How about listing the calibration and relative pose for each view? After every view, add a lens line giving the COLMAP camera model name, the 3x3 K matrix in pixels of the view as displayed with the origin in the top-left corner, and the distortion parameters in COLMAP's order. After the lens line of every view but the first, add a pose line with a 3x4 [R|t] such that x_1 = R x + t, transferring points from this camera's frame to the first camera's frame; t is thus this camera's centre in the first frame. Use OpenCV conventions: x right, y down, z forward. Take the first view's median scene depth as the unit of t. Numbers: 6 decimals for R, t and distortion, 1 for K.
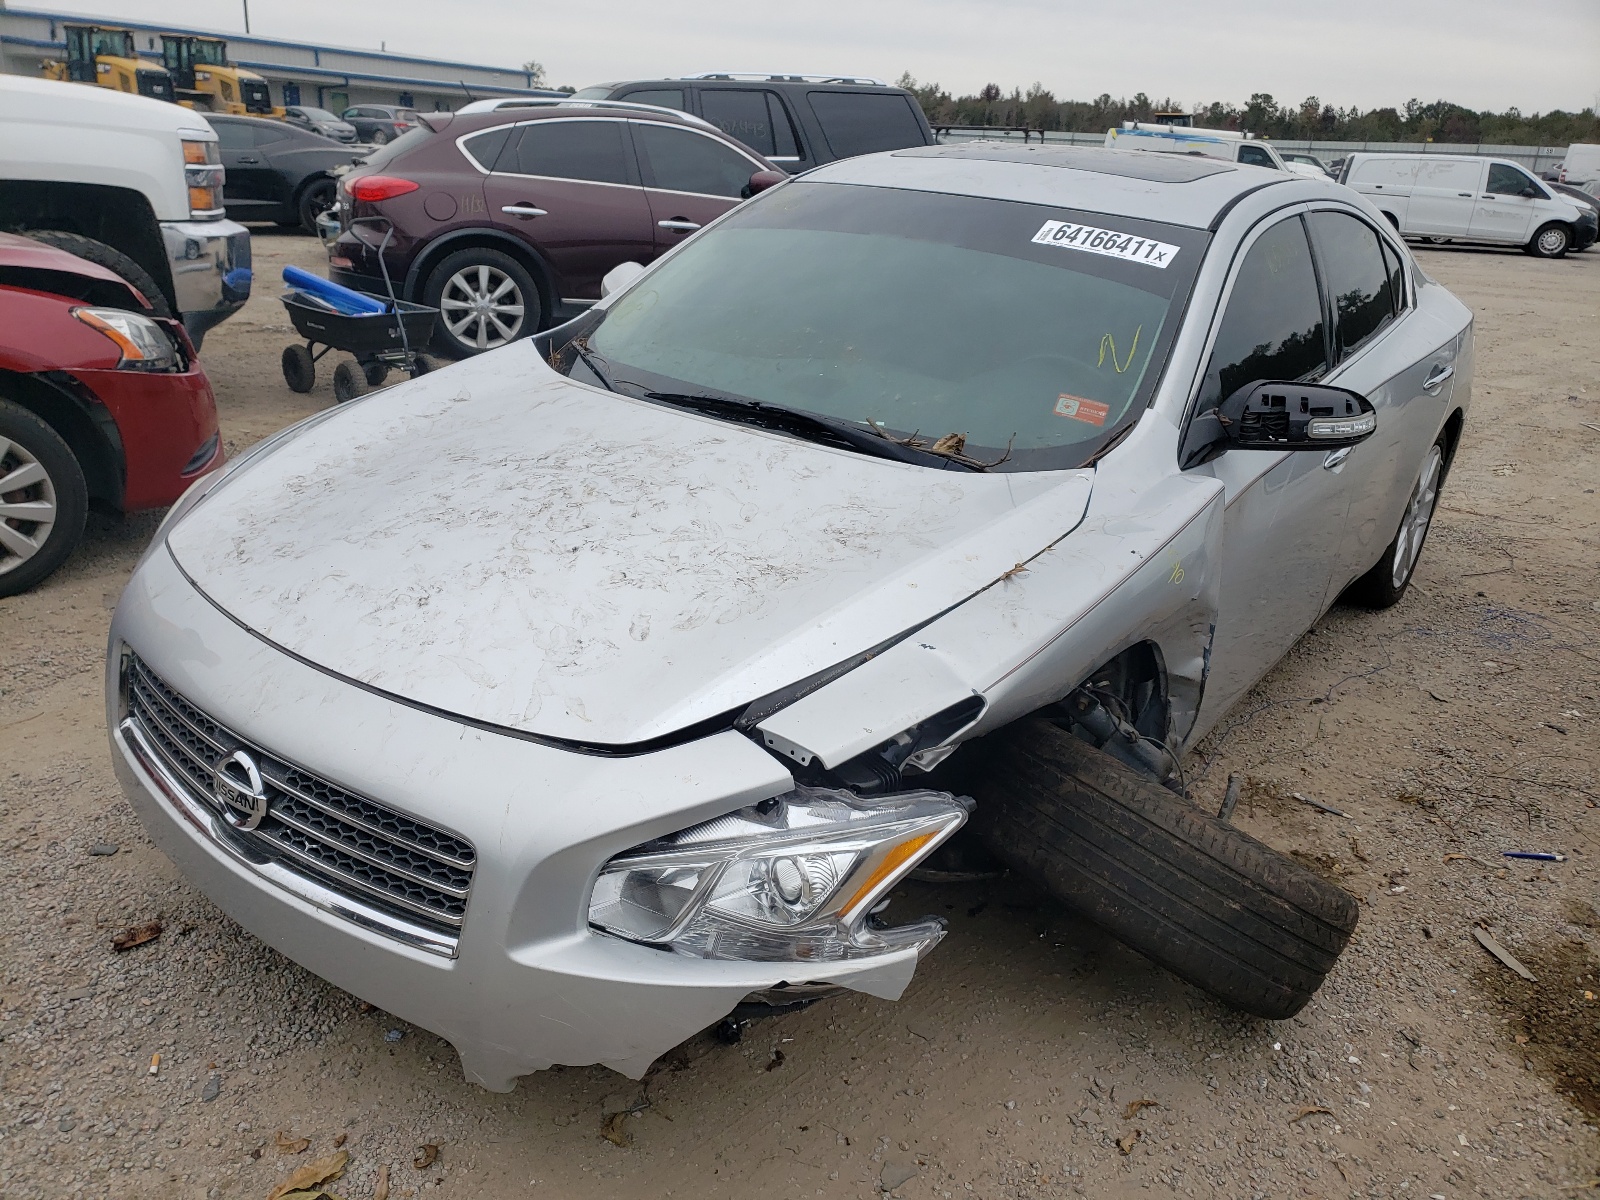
lens RADIAL K [[1351.8, 0, 798.1], [0, 1351.8, 586.5], [0, 0, 1]] dist [0.090822, -0.149000]
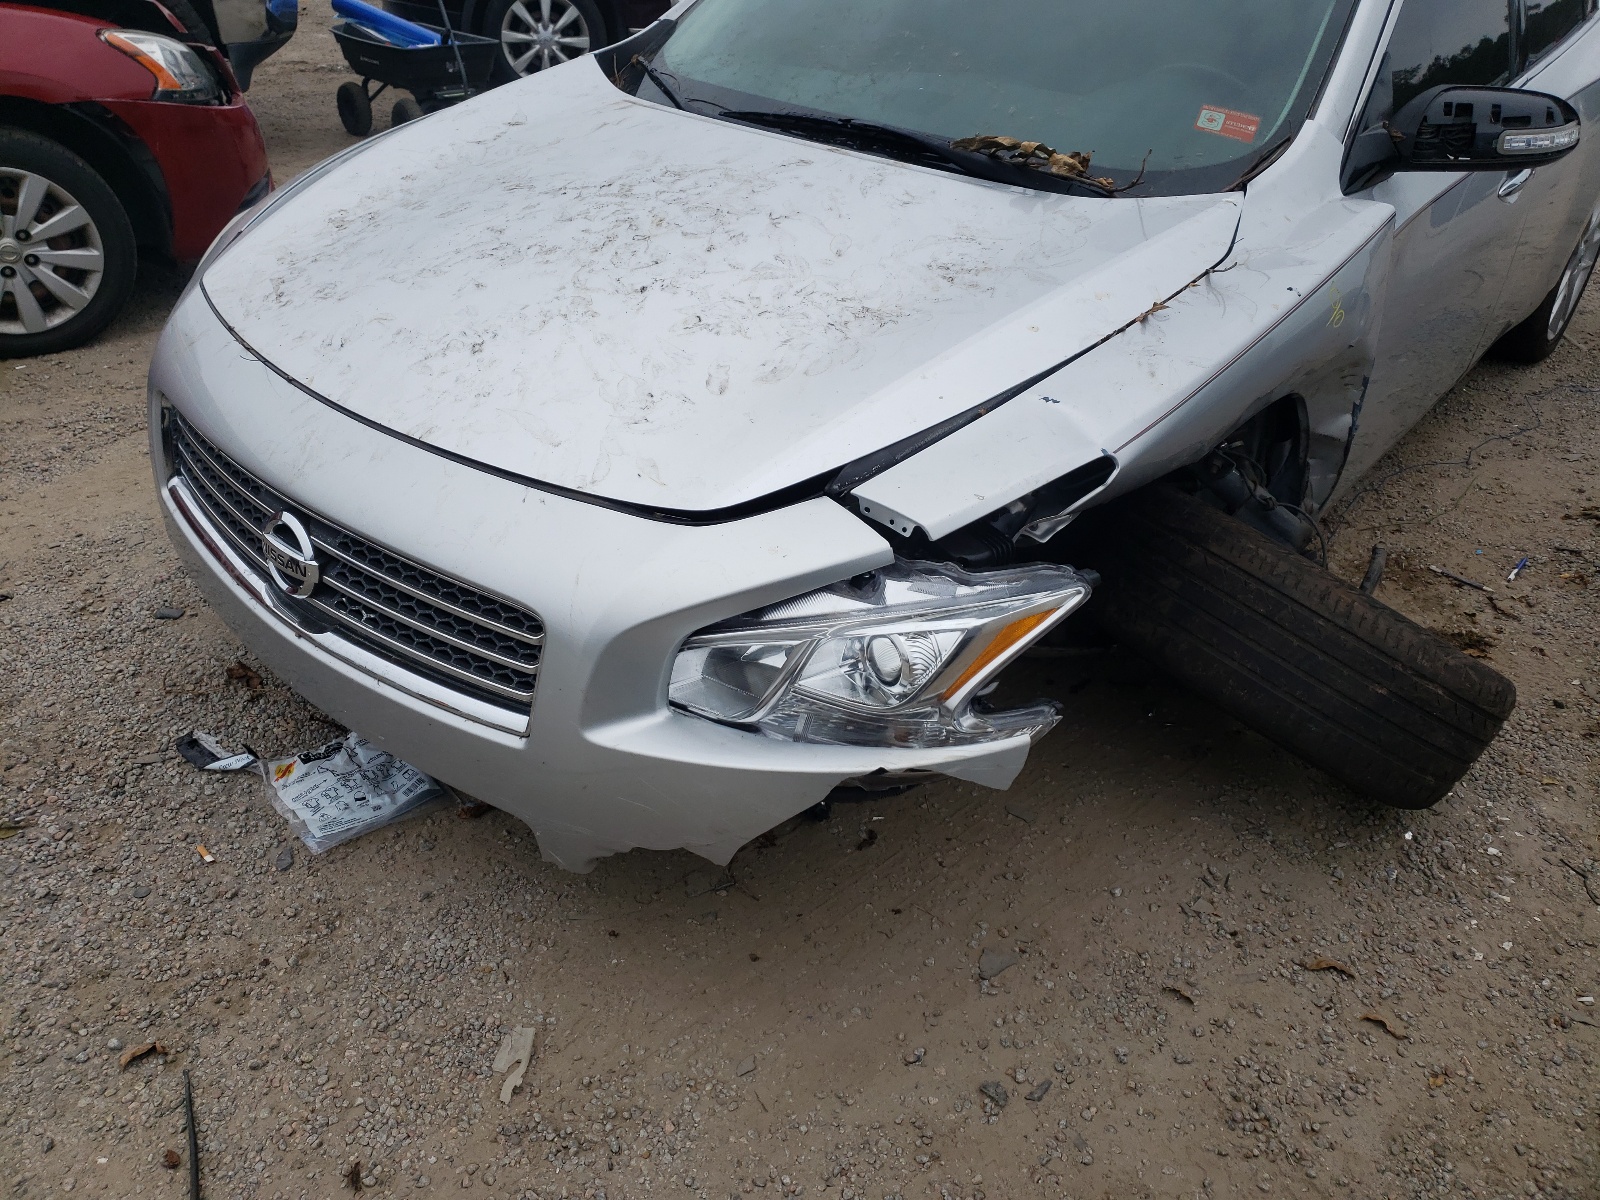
lens RADIAL K [[1351.8, 0, 798.1], [0, 1351.8, 586.5], [0, 0, 1]] dist [0.090822, -0.149000]
pose [[0.998372, 0.008915, -0.056343, -0.012430], [0.000851, 0.985274, 0.170984, 0.011551], [0.057037, -0.170753, 0.983662, 0.099383]]
